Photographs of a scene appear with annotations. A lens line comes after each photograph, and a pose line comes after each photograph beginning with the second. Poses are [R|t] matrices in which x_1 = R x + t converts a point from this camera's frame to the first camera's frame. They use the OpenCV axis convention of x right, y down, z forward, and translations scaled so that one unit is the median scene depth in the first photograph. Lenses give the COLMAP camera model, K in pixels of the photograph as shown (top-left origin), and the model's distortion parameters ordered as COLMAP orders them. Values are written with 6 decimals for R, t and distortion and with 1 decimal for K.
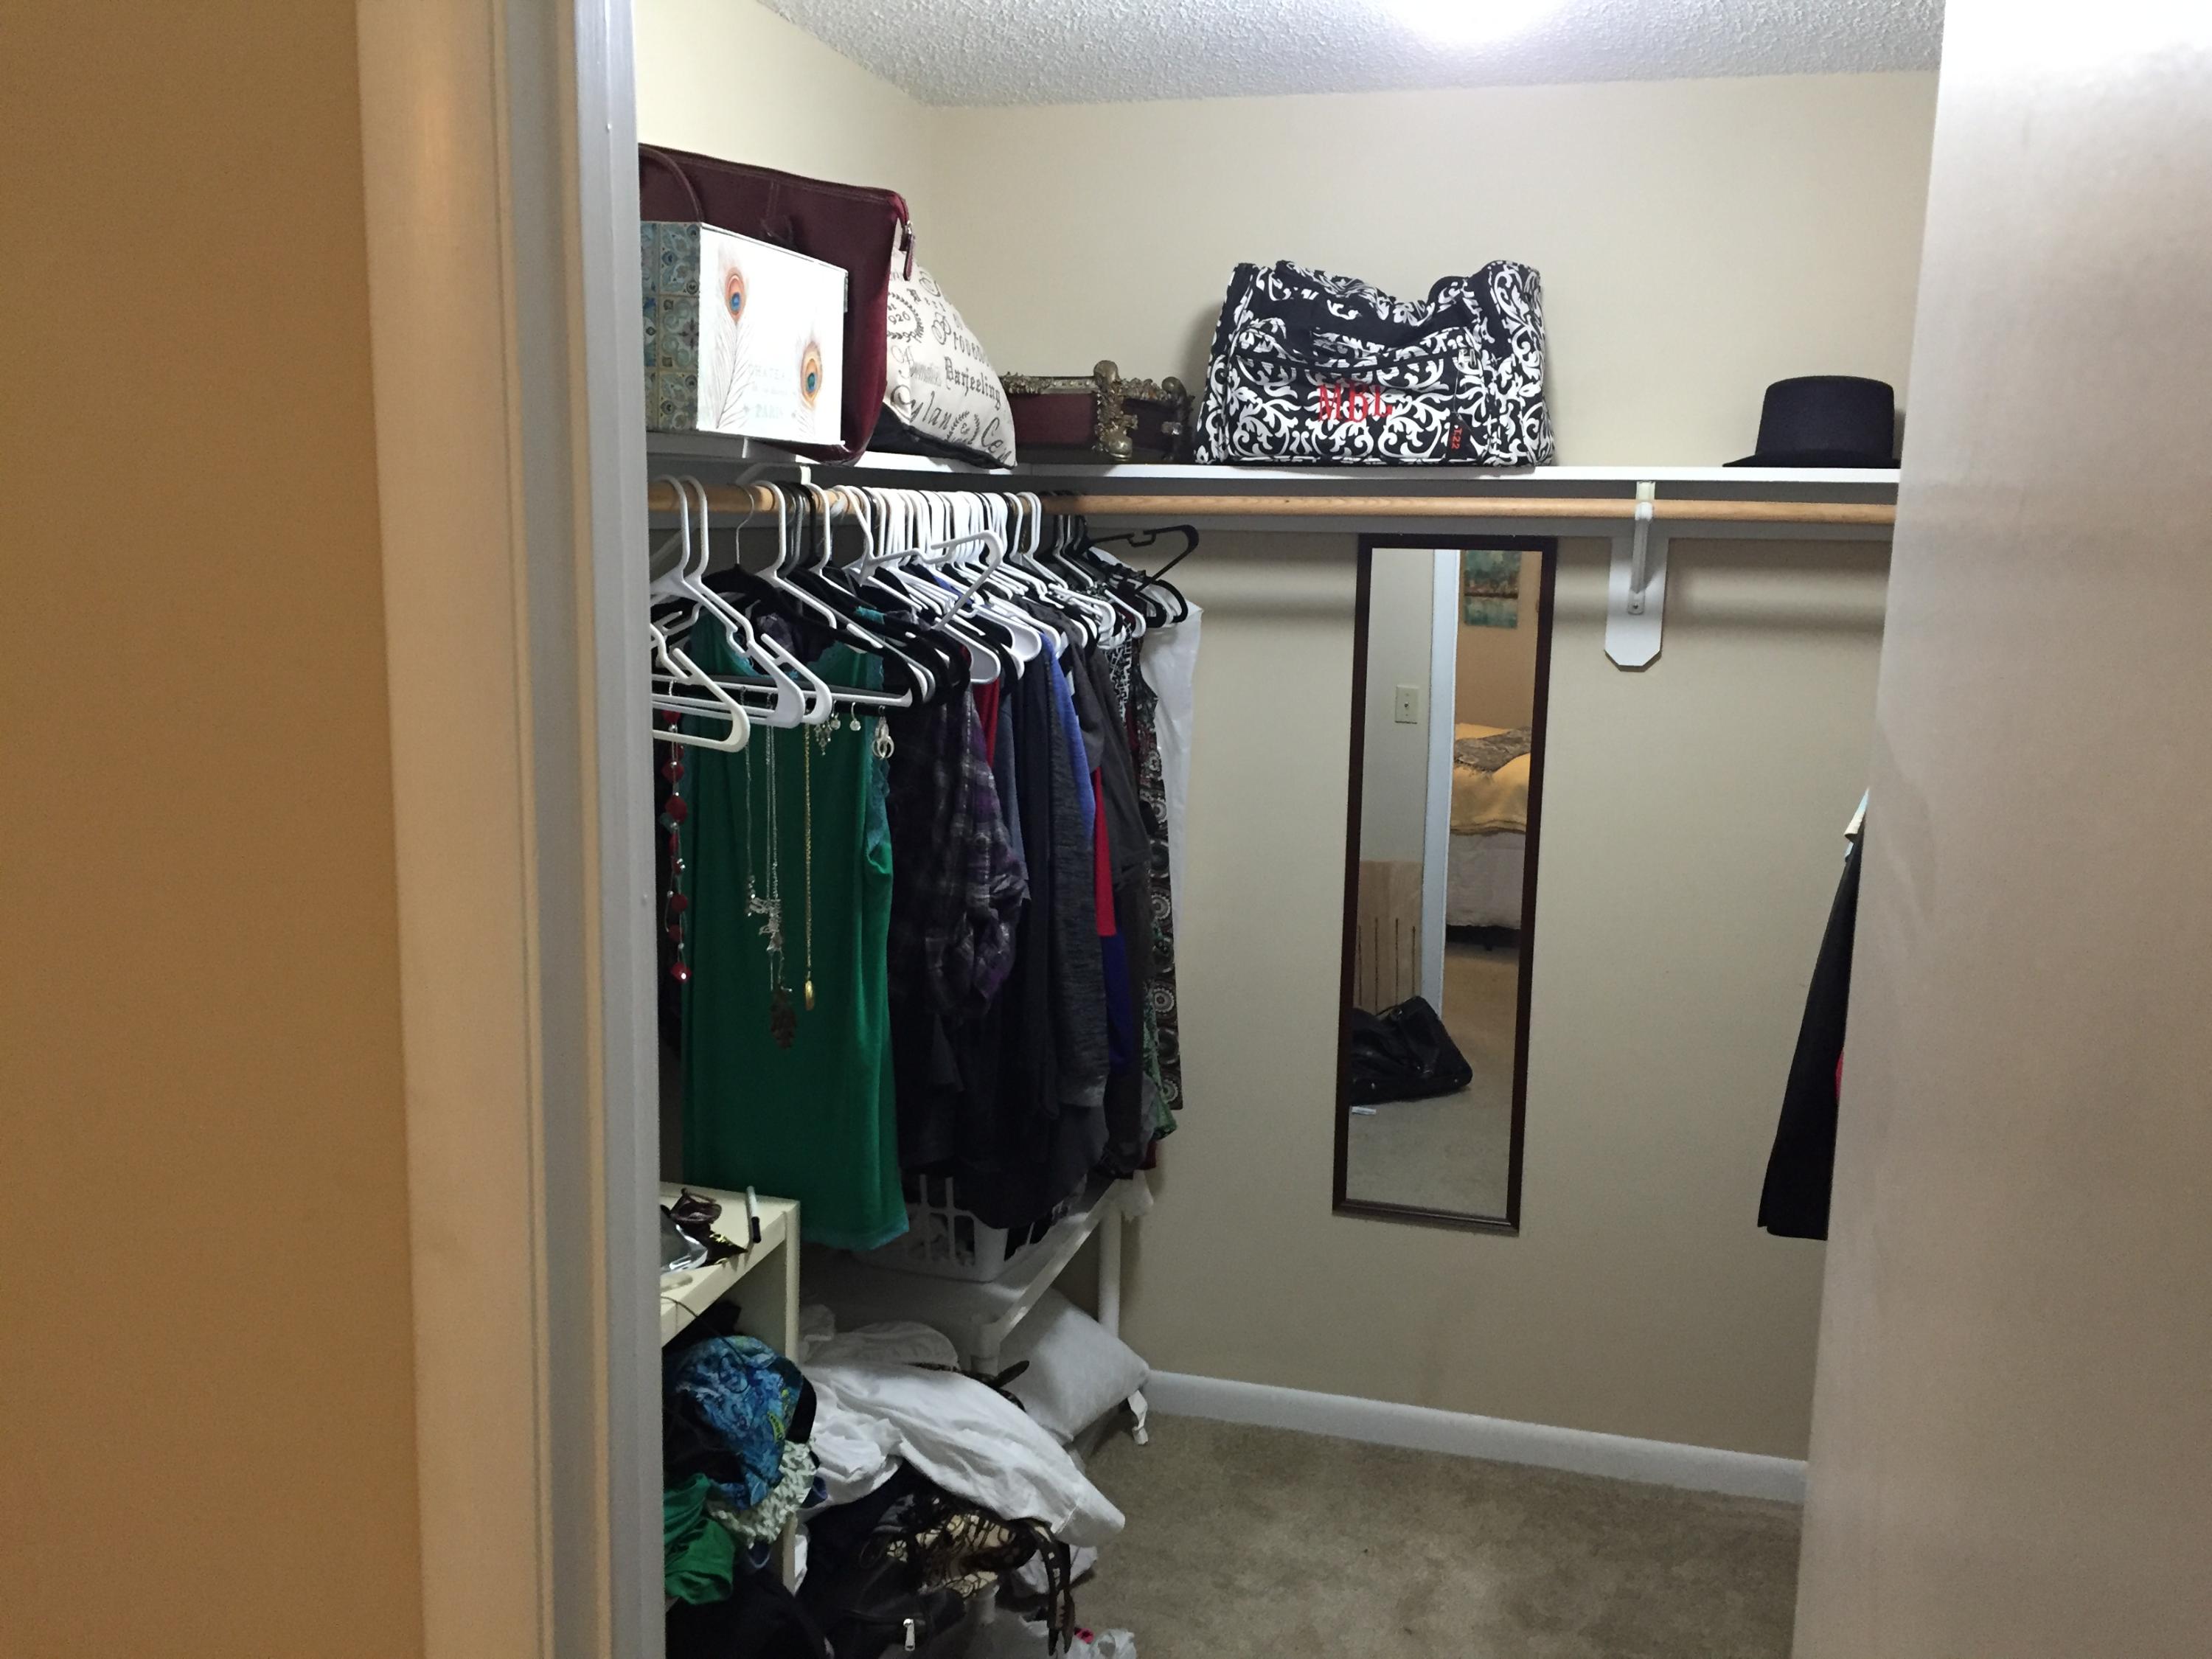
lens RADIAL K [[1893.5, 0, 1112.2], [0, 1893.5, 835.9], [0, 0, 1]] dist [0.078470, -0.105546]
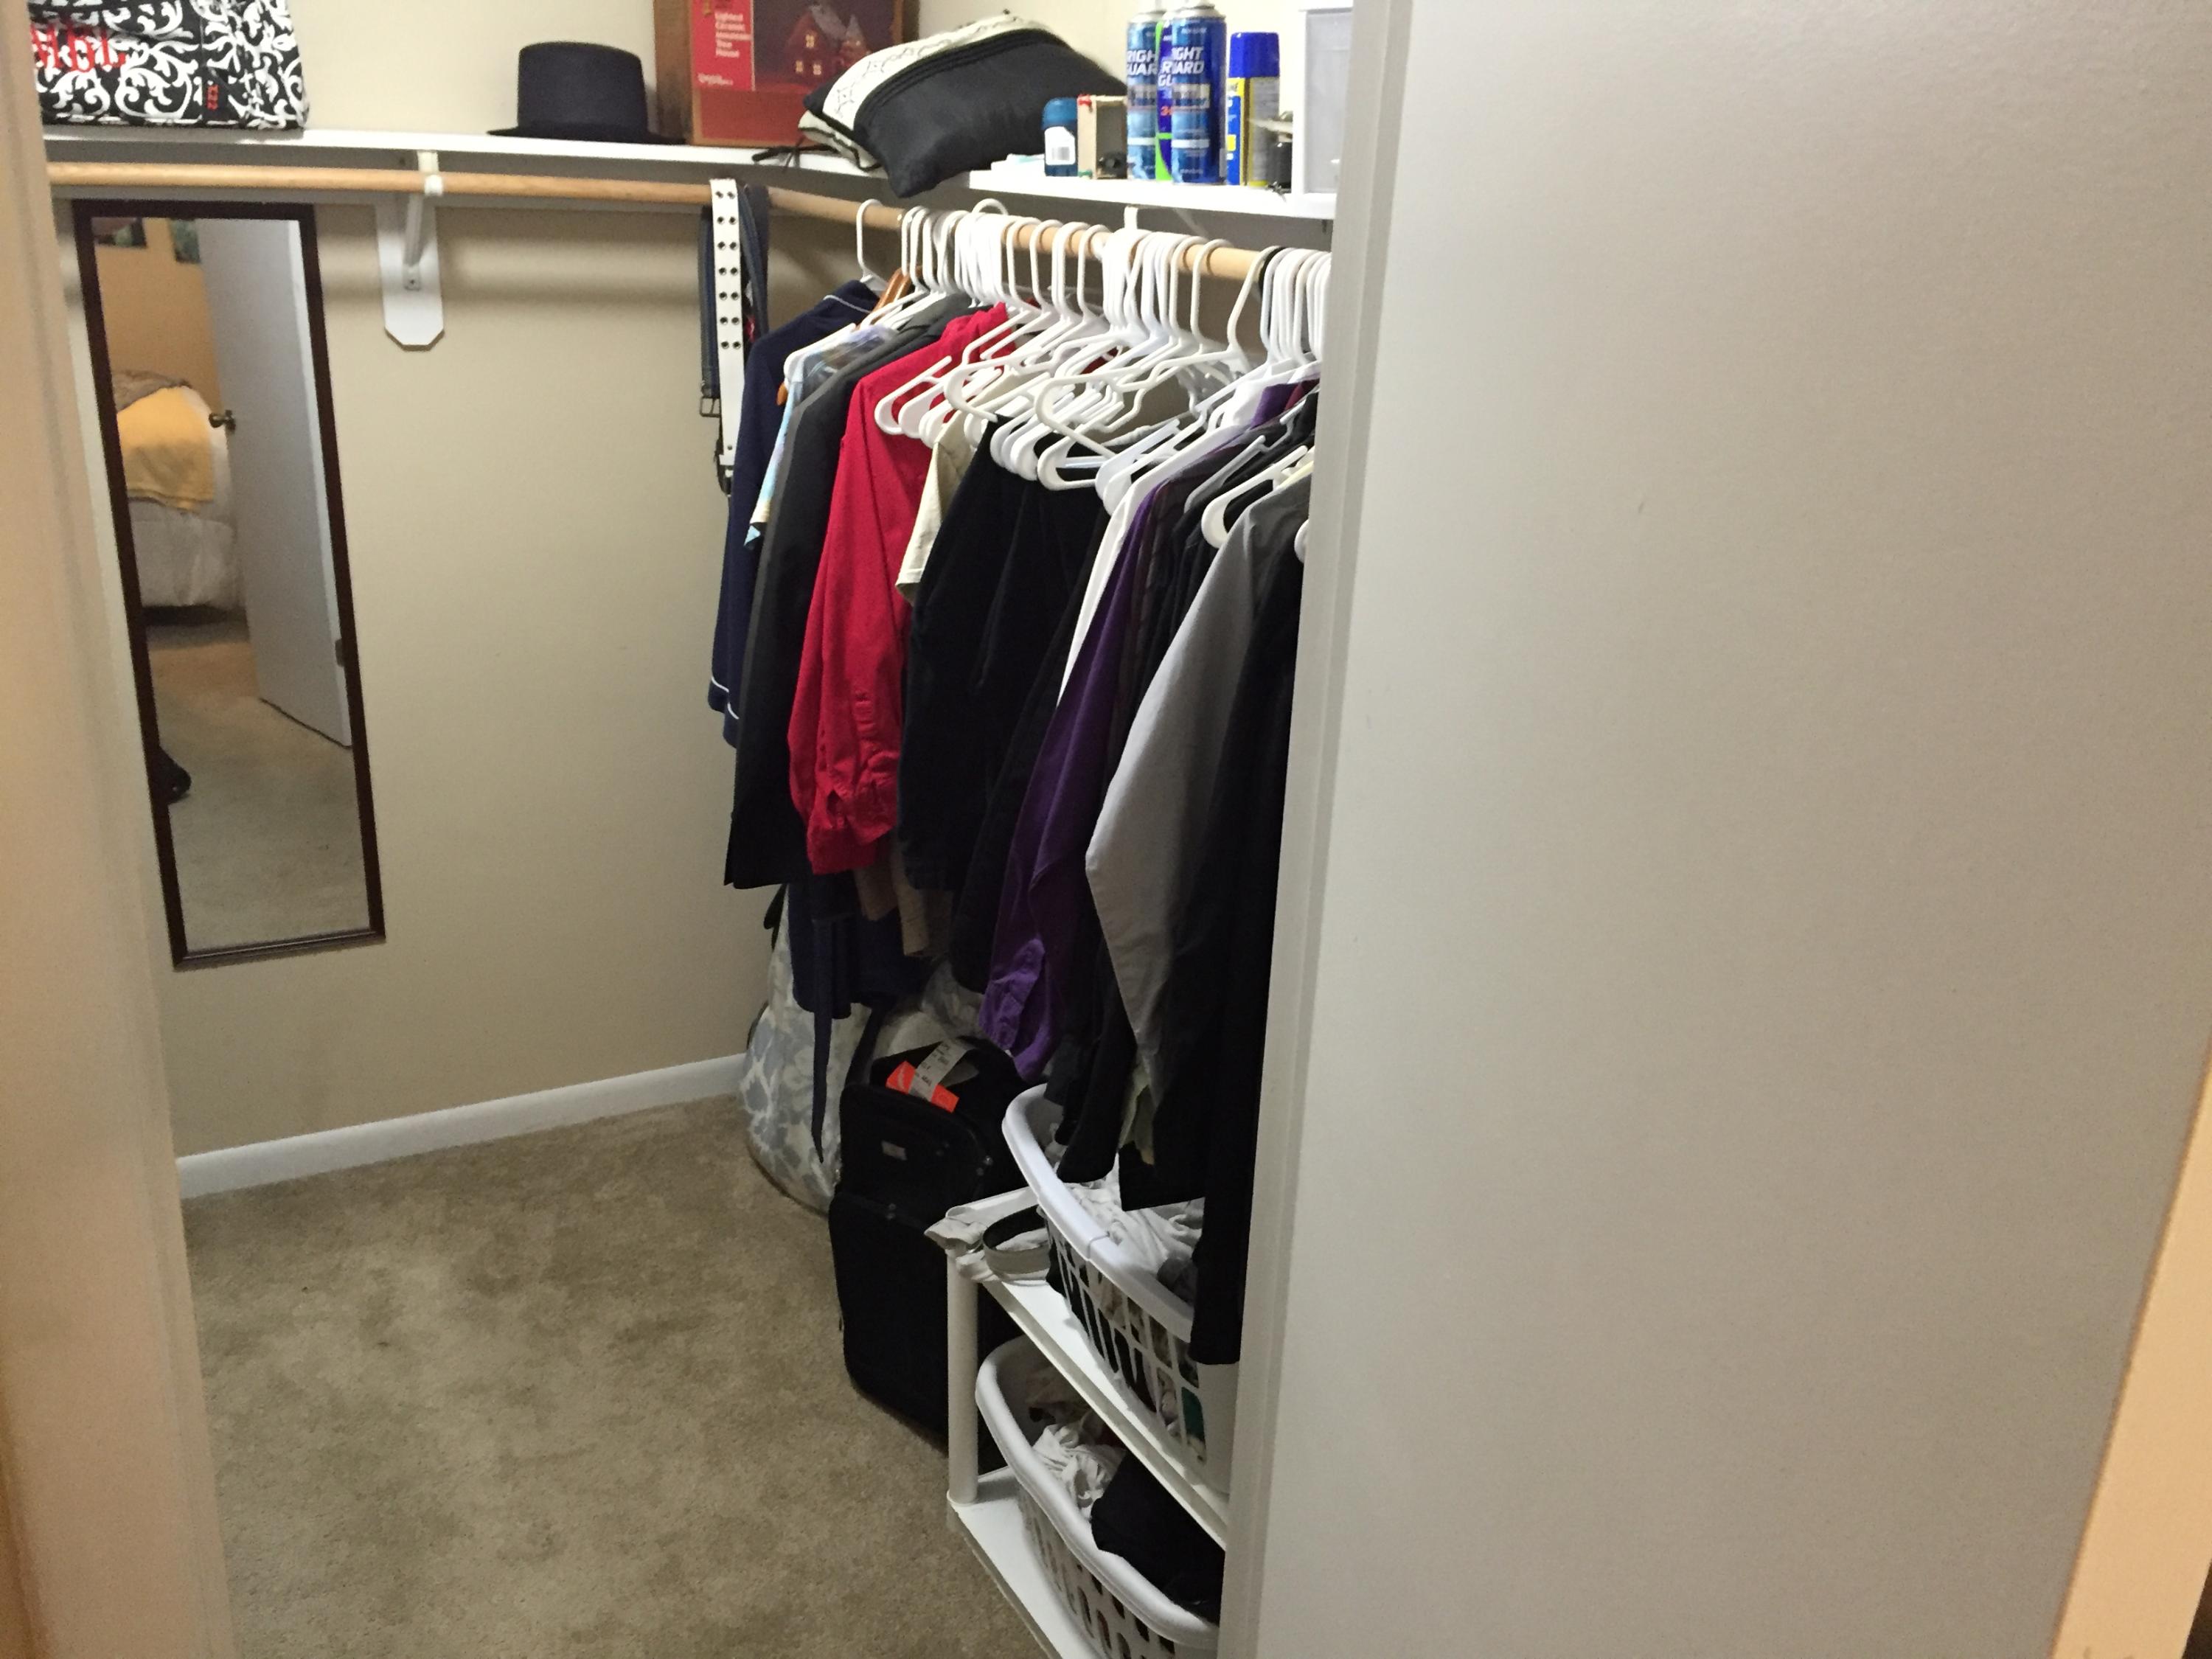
lens RADIAL K [[1893.5, 0, 1120.1], [0, 1893.5, 838.0], [0, 0, 1]] dist [0.078470, -0.105546]
pose [[0.737548, -0.219221, 0.638722, -0.151139], [0.087092, 0.968821, 0.231949, -0.045952], [-0.669656, -0.115446, 0.733644, 0.027405]]
